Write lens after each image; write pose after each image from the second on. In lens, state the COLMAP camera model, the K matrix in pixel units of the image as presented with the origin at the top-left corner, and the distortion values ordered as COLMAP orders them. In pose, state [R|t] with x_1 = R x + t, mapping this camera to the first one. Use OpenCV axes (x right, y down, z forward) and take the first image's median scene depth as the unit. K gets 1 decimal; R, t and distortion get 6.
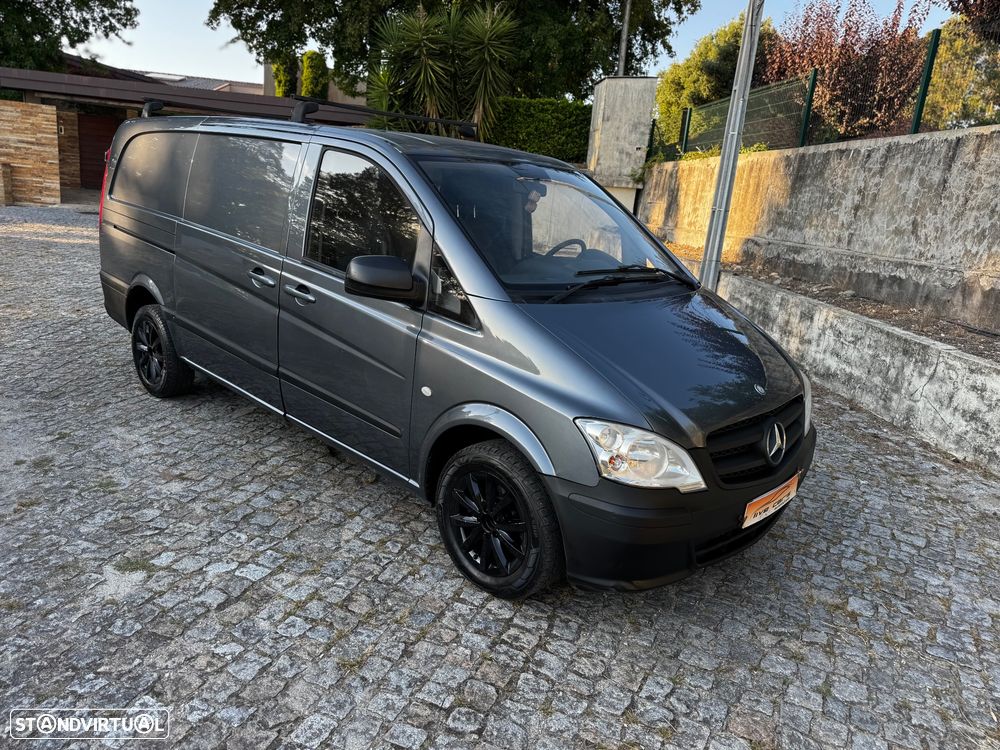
lens RADIAL K [[712.2, 0, 501.4], [0, 712.2, 374.0], [0, 0, 1]] dist [0.008792, -0.011244]
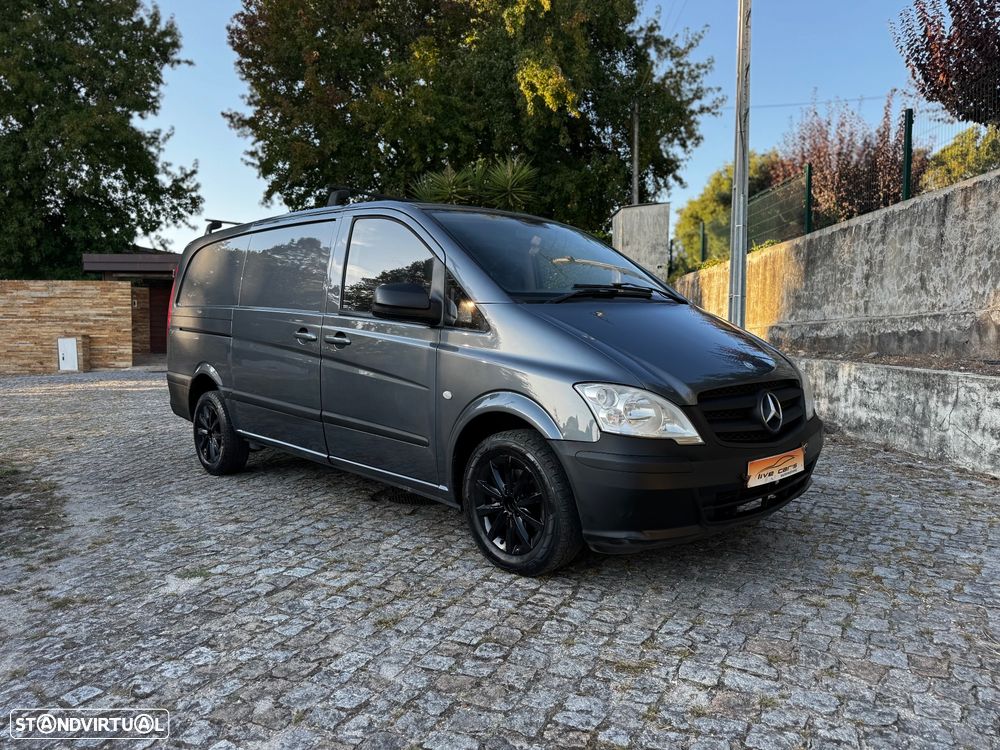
lens RADIAL K [[705.7, 0, 500.0], [0, 705.7, 375.0], [0, 0, 1]] dist [0.039796, -0.056633]
pose [[0.993966, -0.089938, -0.062786, 0.040200], [0.075594, 0.976464, -0.202001, 0.181814], [0.079476, 0.196035, 0.977371, -0.071188]]
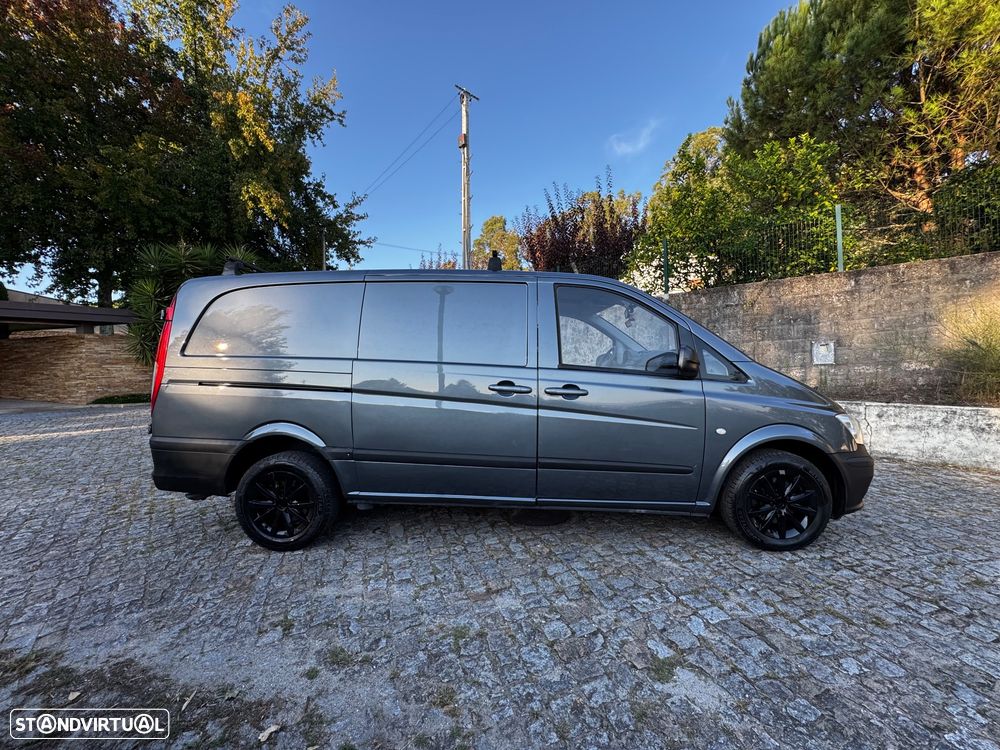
lens RADIAL K [[394.7, 0, 500.0], [0, 394.7, 375.0], [0, 0, 1]] dist [-0.000764, -0.000314]
pose [[0.757959, -0.110455, 0.642882, -0.785947], [0.245054, 0.961585, -0.123708, -0.079930], [-0.604521, 0.251306, 0.755909, 0.510088]]
